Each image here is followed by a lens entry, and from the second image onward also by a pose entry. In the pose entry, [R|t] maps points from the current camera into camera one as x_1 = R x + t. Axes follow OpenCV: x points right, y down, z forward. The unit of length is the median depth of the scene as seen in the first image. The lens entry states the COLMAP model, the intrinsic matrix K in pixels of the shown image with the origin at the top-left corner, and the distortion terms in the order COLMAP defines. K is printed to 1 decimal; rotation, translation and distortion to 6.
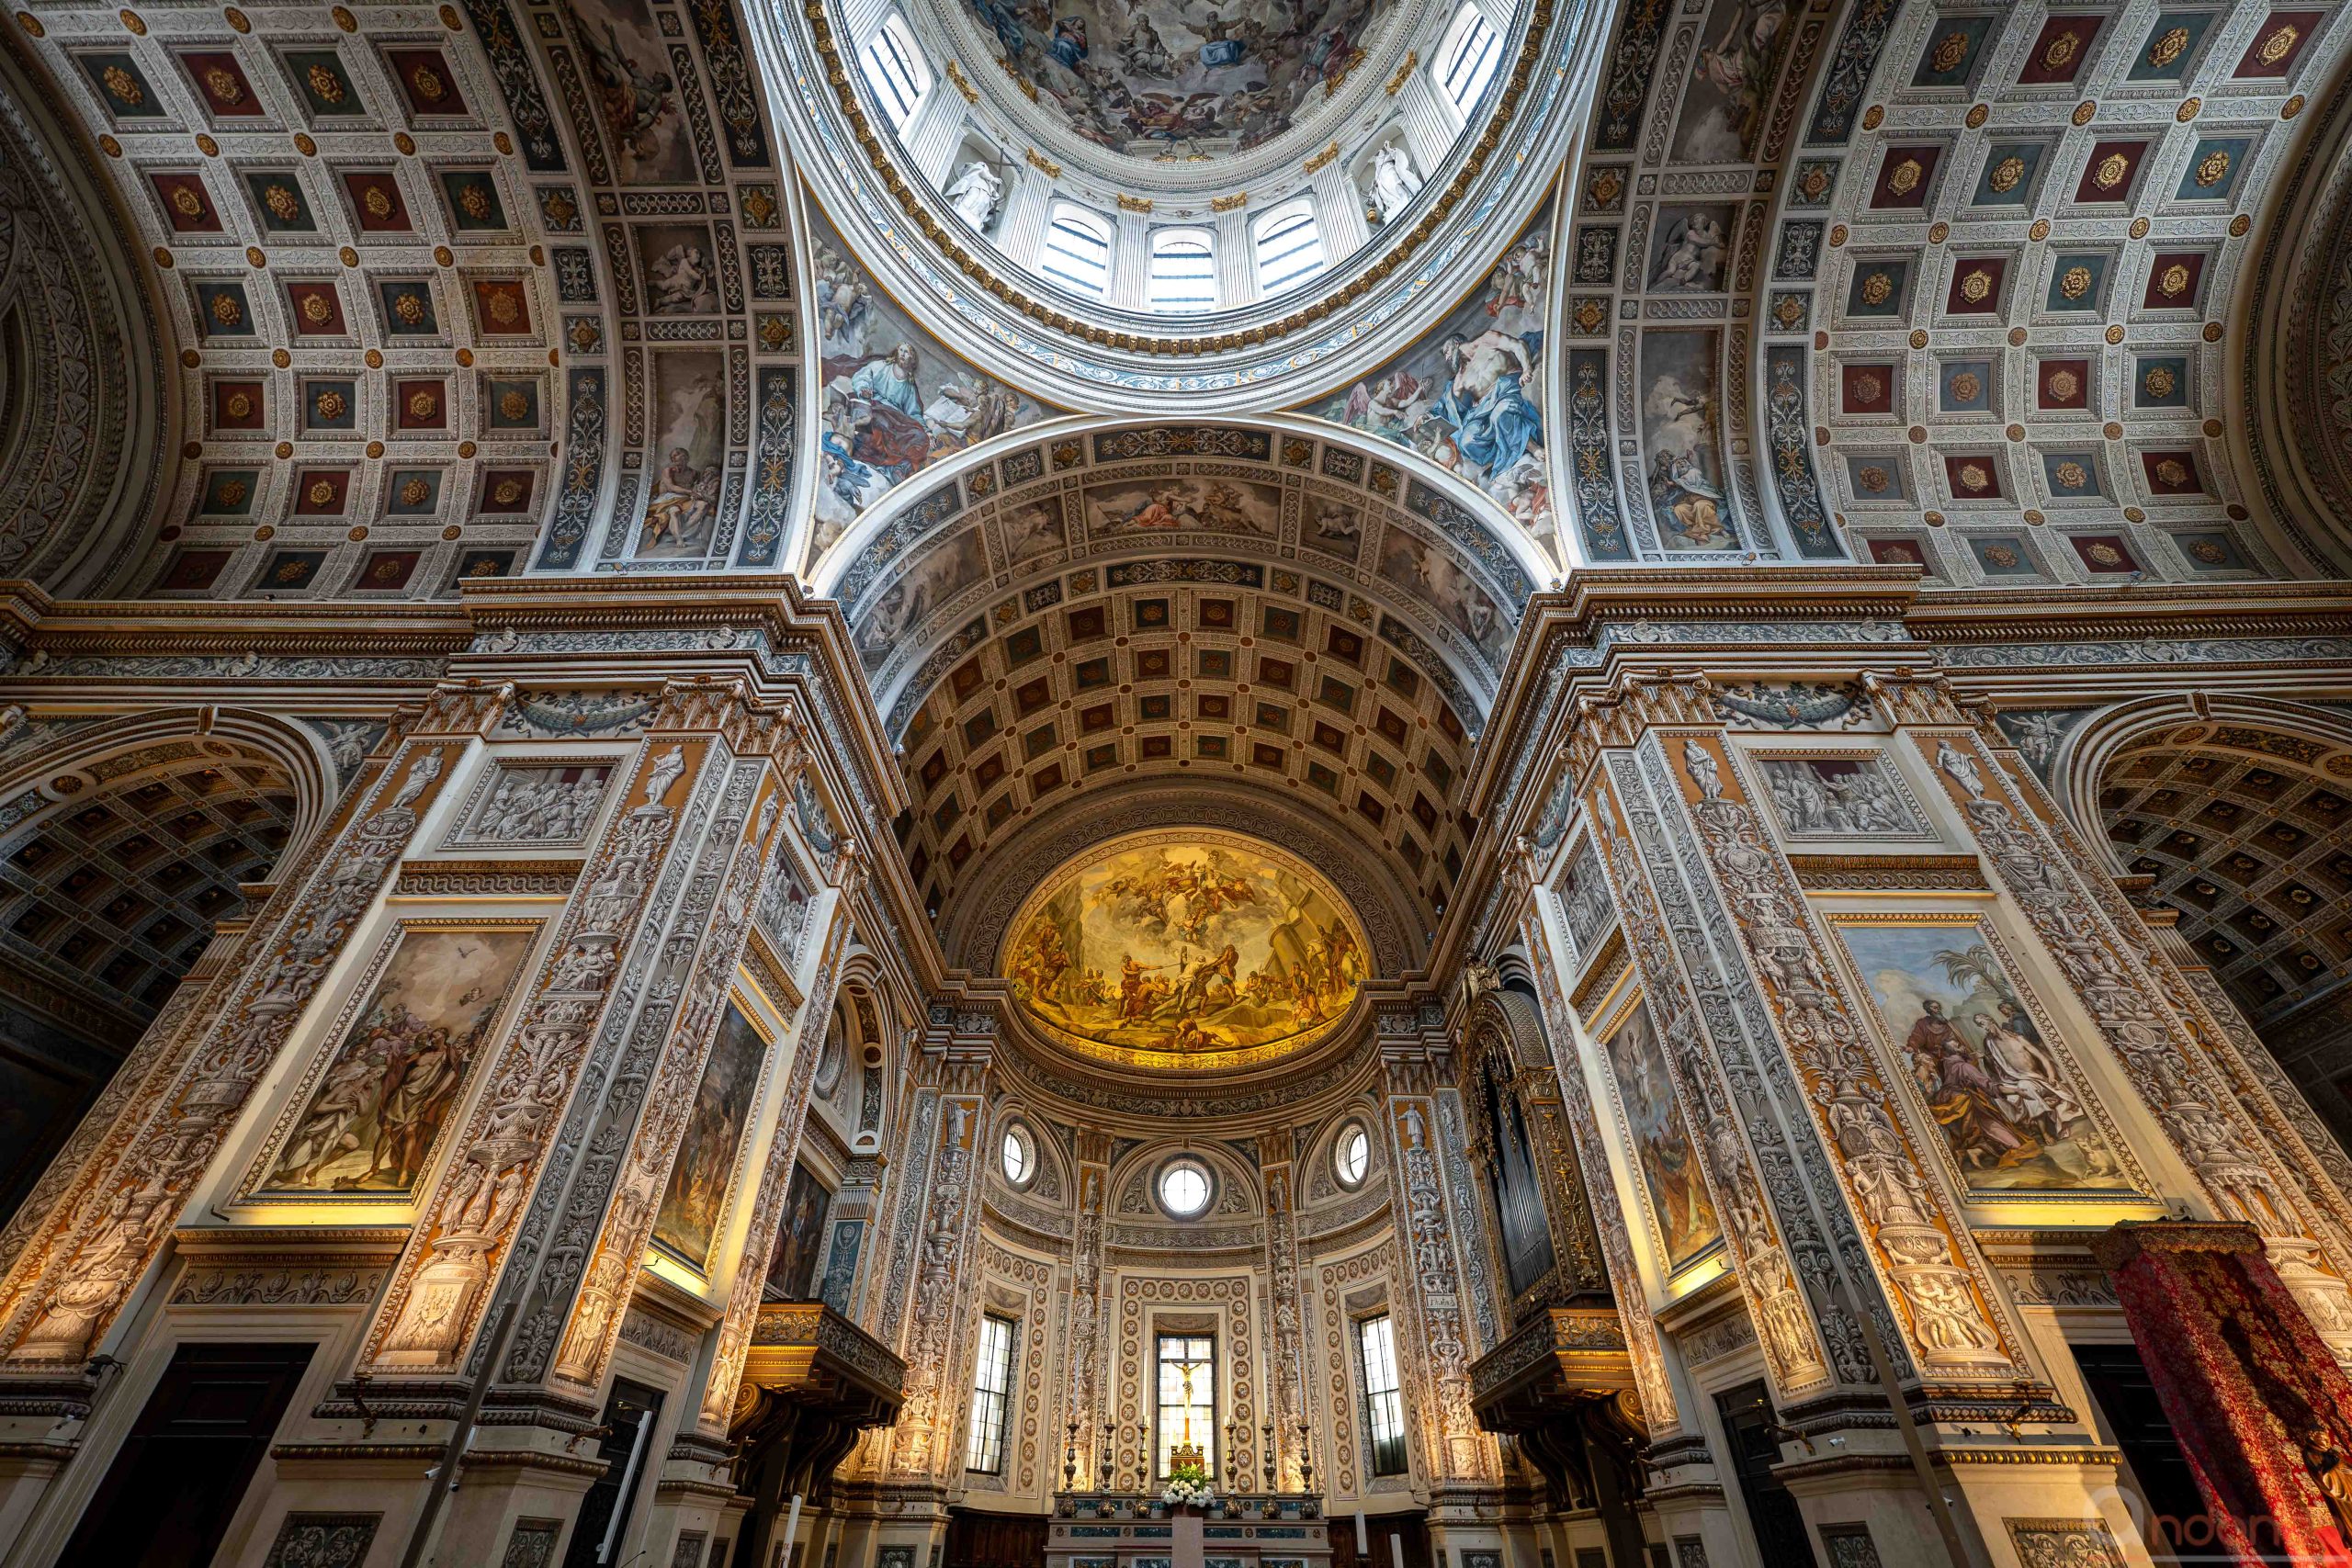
lens RADIAL K [[965.0, 0, 1170.4], [0, 965.0, 787.2], [0, 0, 1]] dist [0.000383, 0.000357]
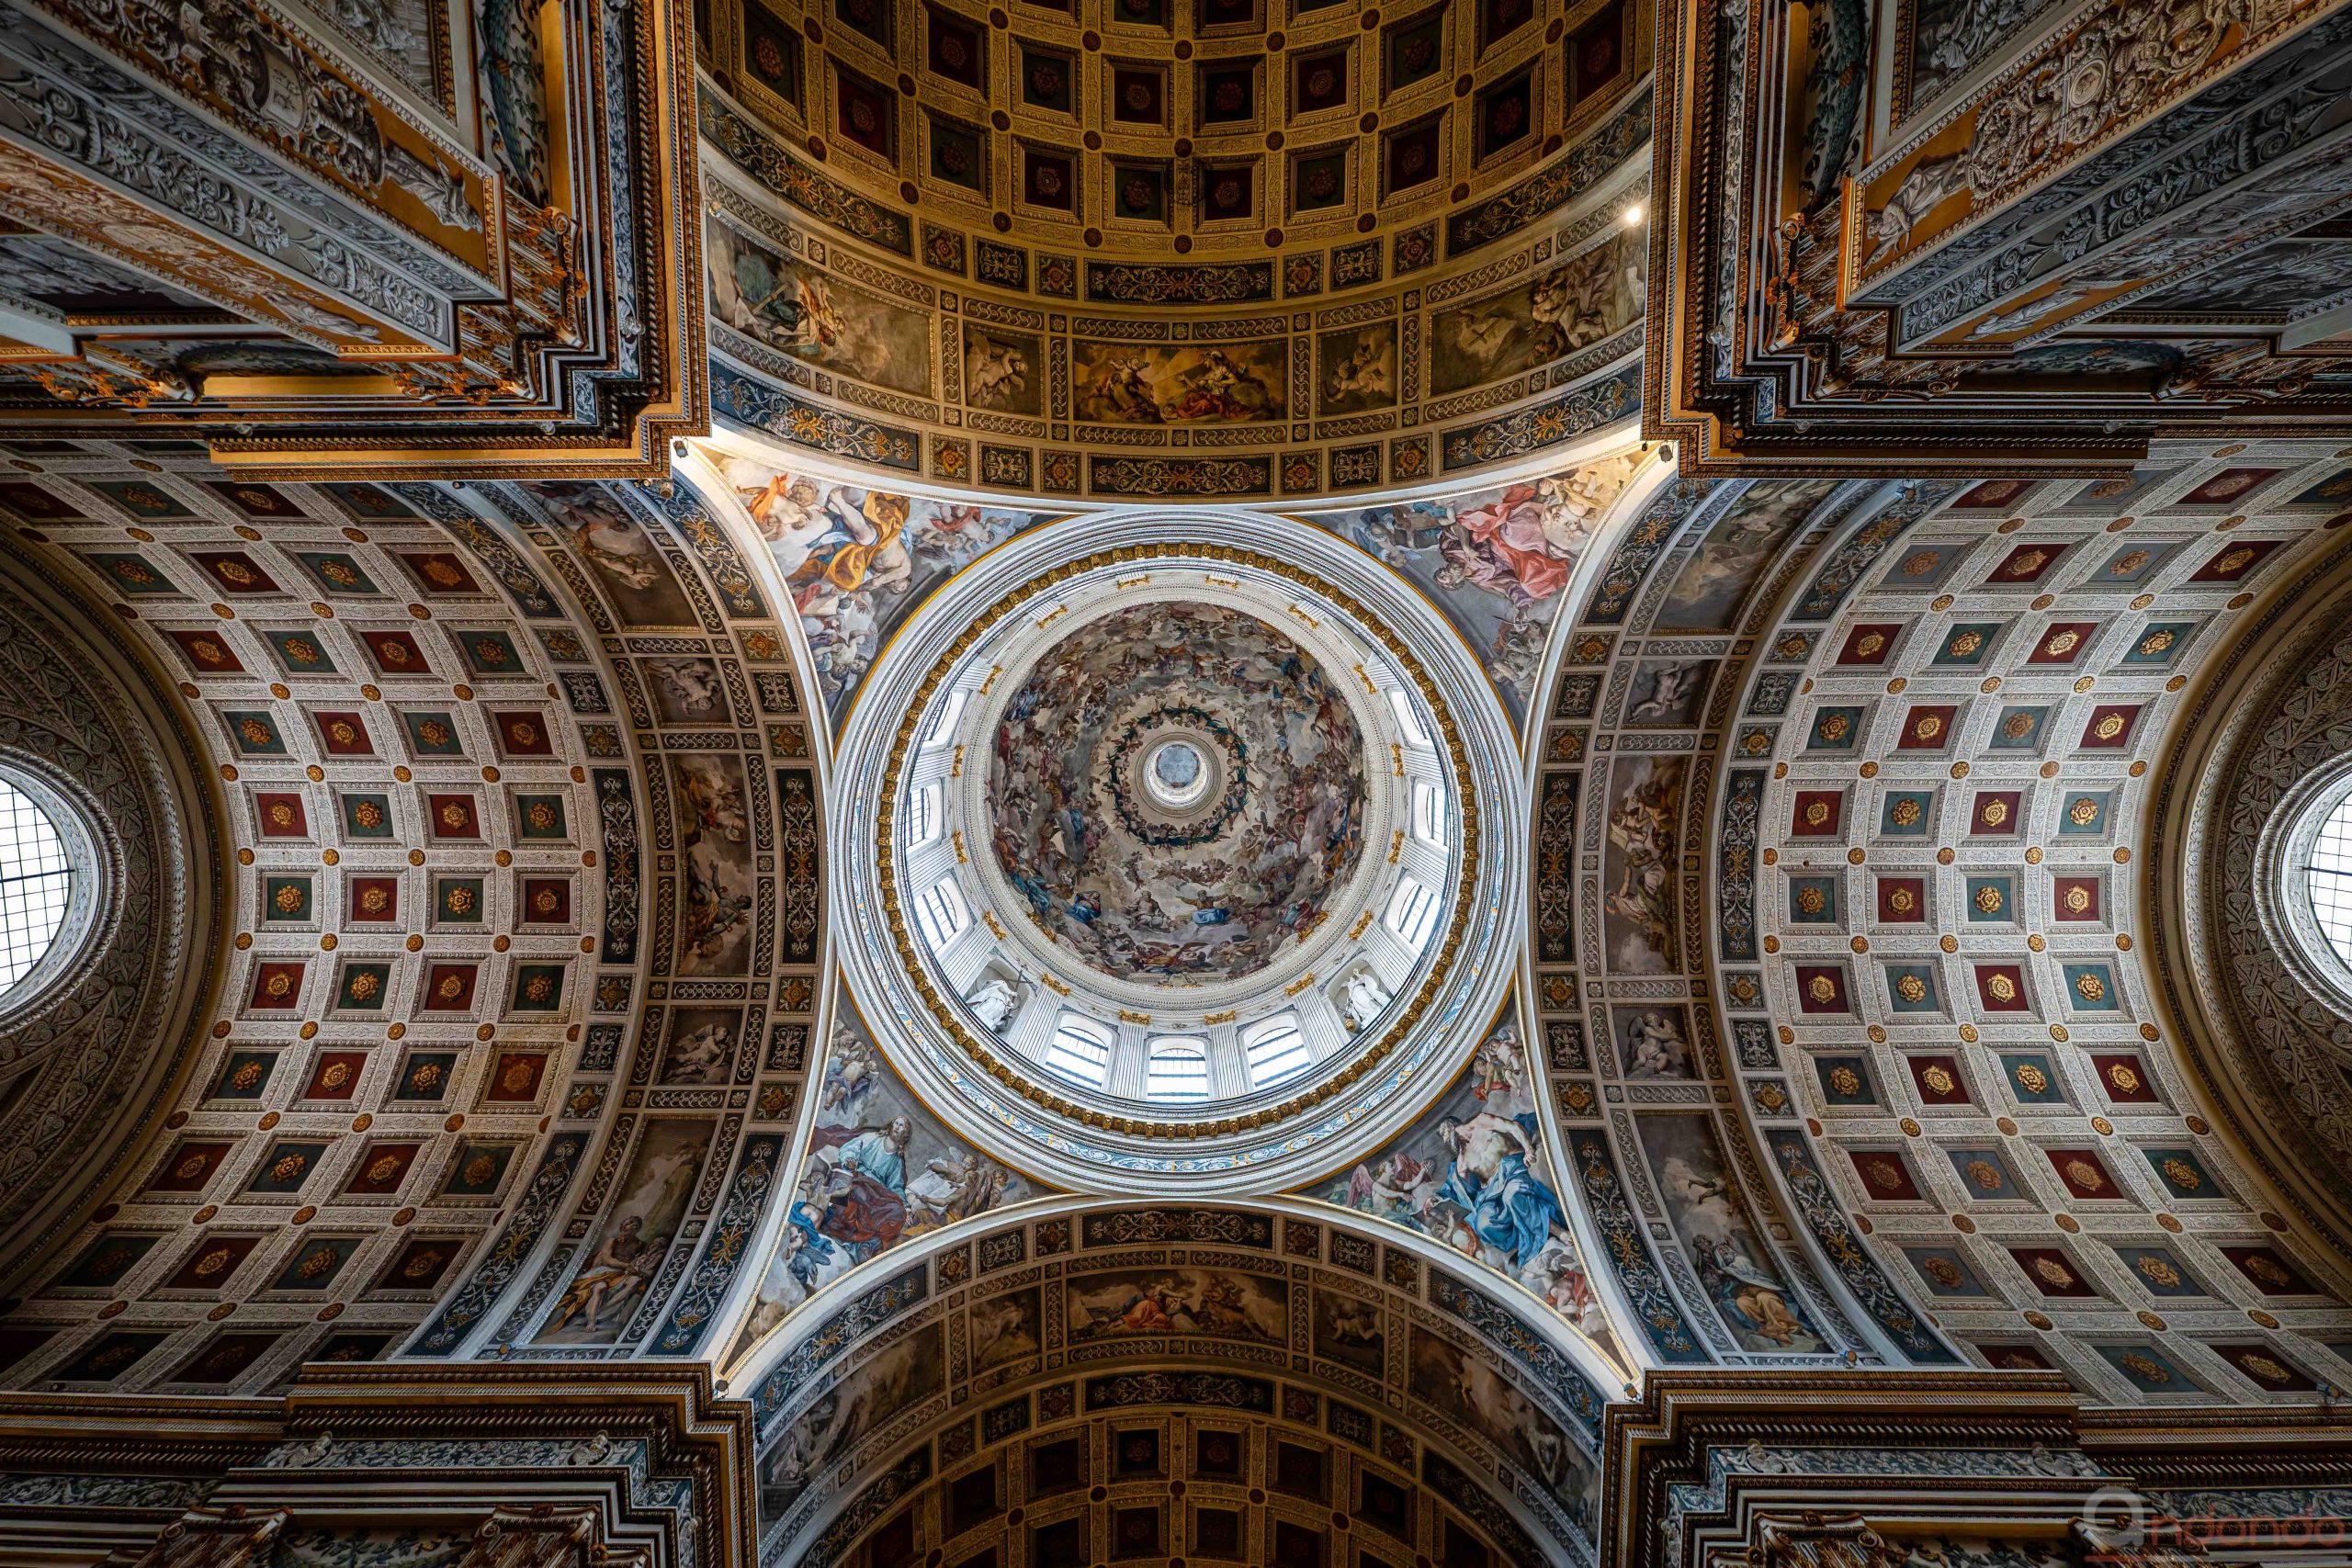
lens RADIAL K [[979.9, 0, 1169.5], [0, 979.9, 790.9], [0, 0, 1]] dist [0.000500, 0.000225]
pose [[0.999872, 0.015991, 0.000641, -0.002711], [-0.010668, 0.695799, -0.718158, 0.029294], [-0.011930, 0.718059, 0.695880, 0.040458]]
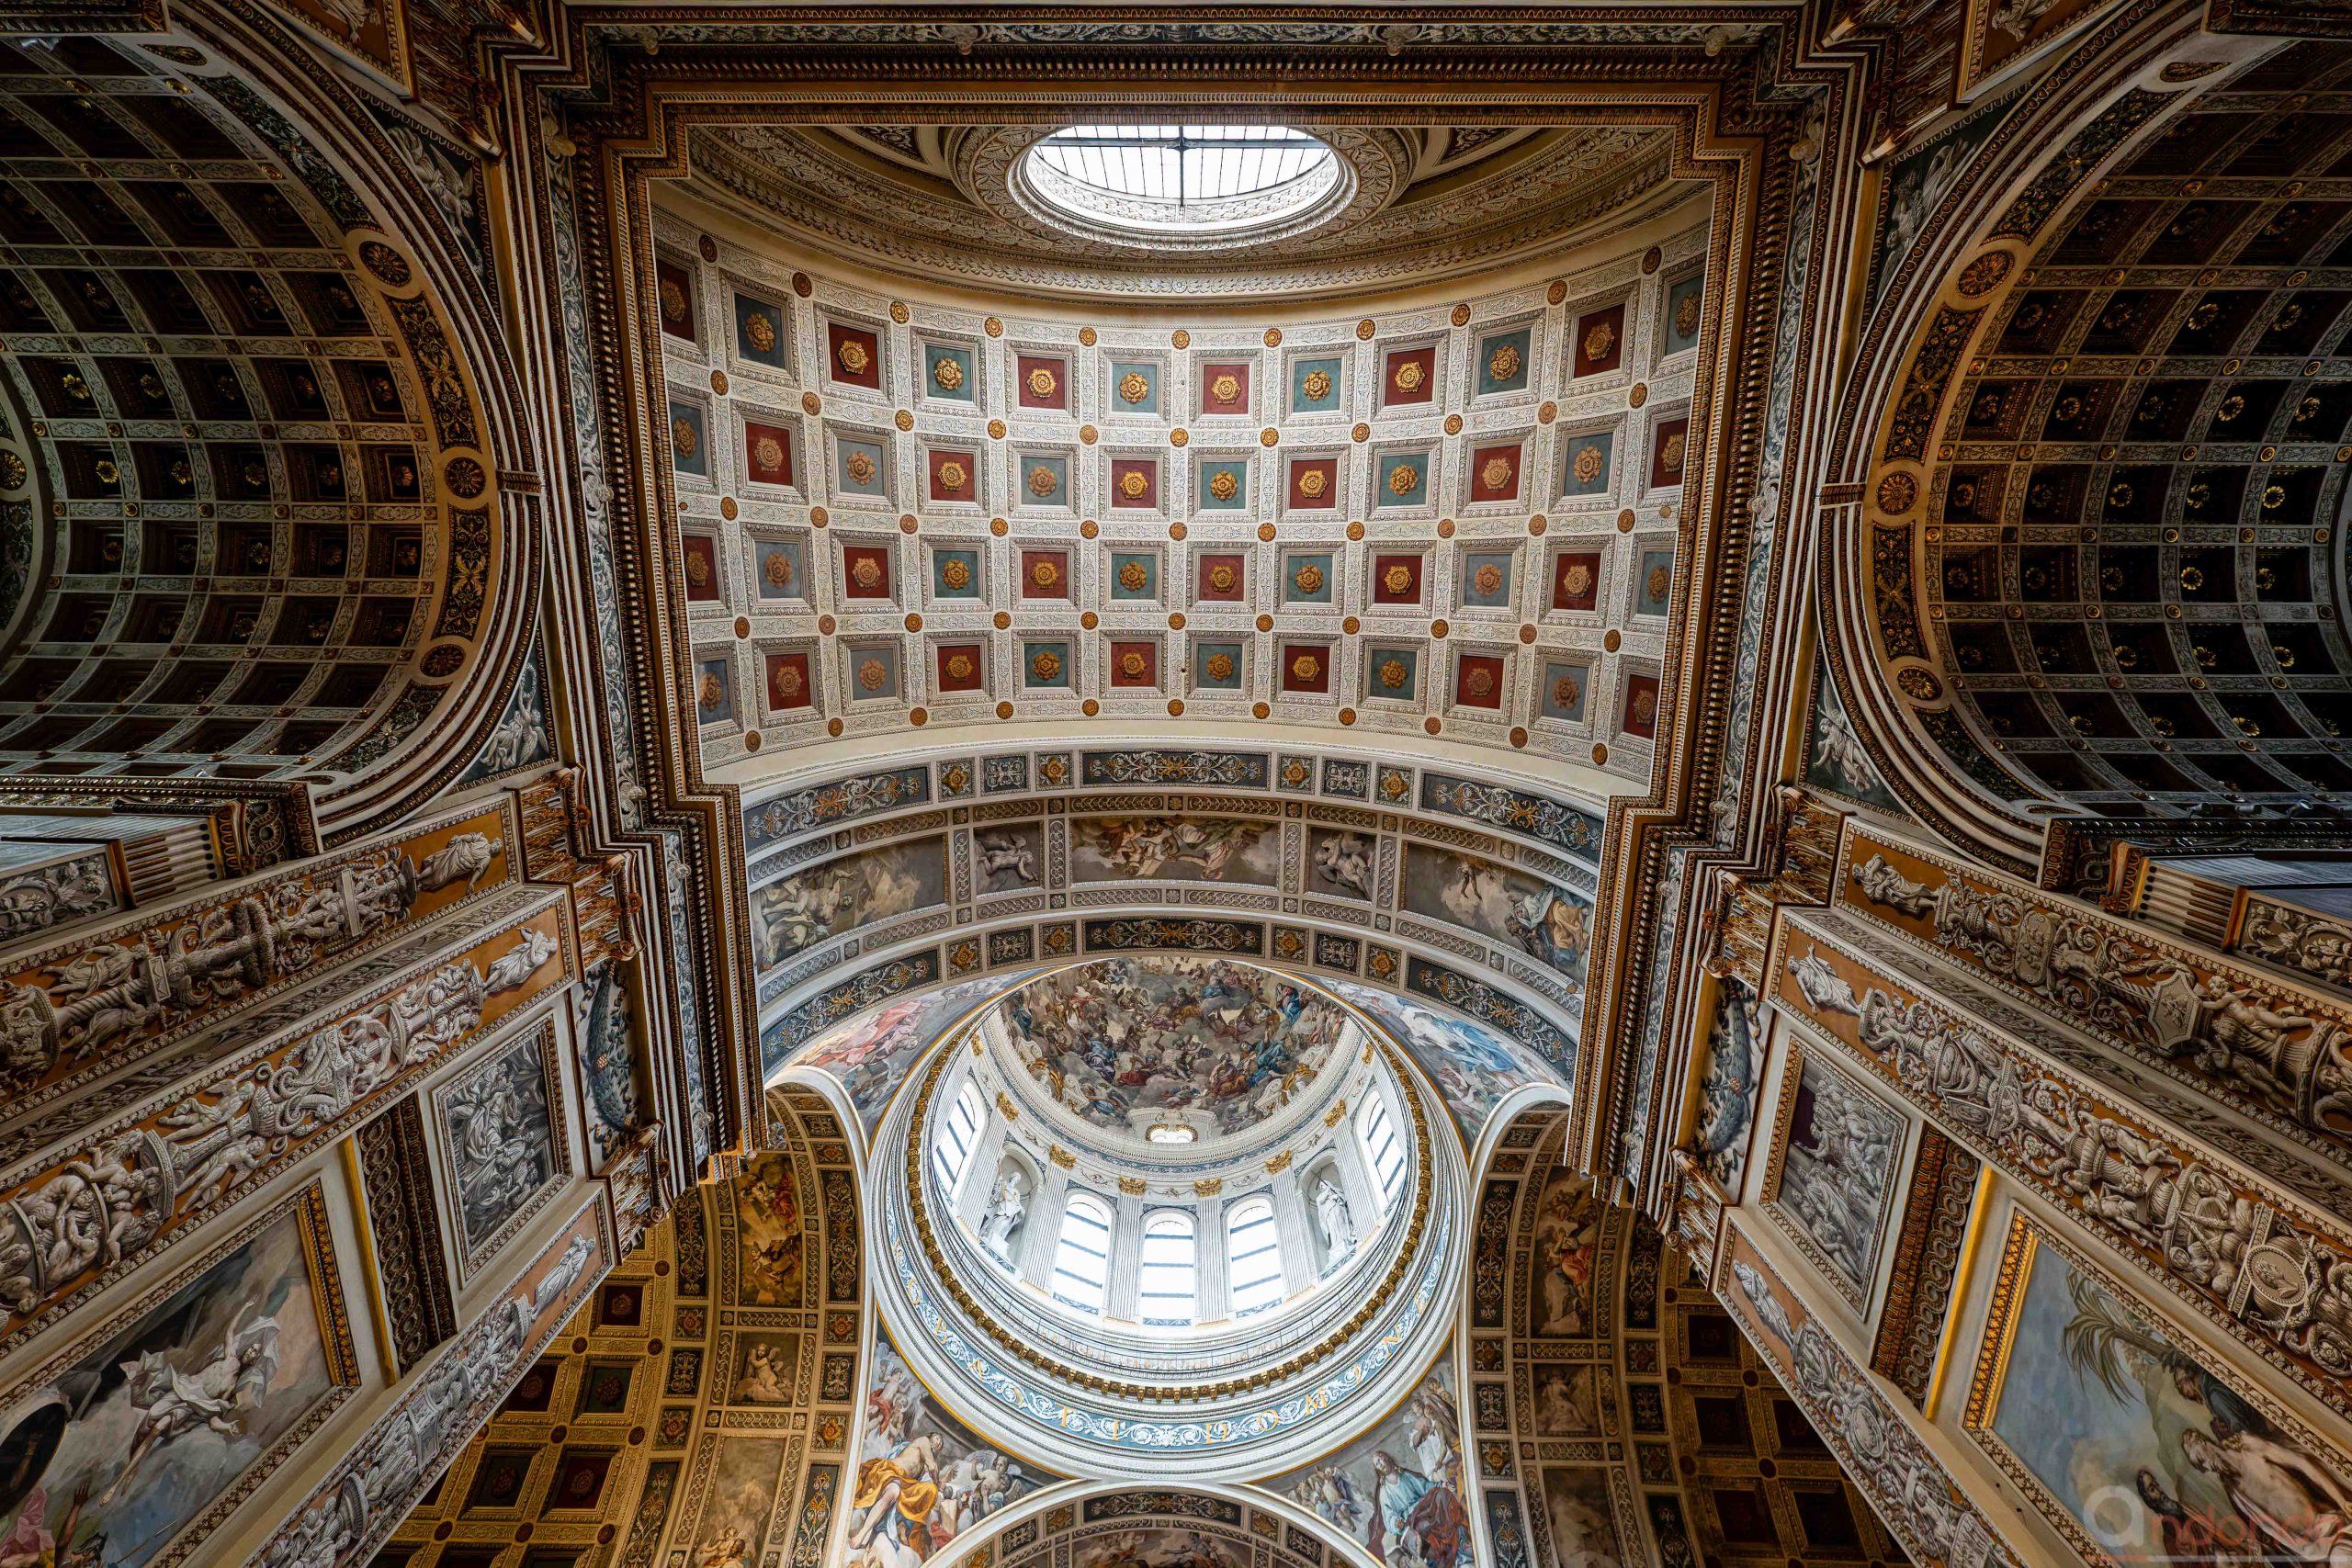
lens RADIAL K [[956.6, 0, 1172.8], [0, 956.6, 791.9], [0, 0, 1]] dist [0.001512, 0.000054]
pose [[0.034114, -0.976462, -0.212976, 0.705287], [0.622115, 0.187528, -0.760136, 0.122513], [0.782183, -0.106565, 0.613868, 0.146081]]
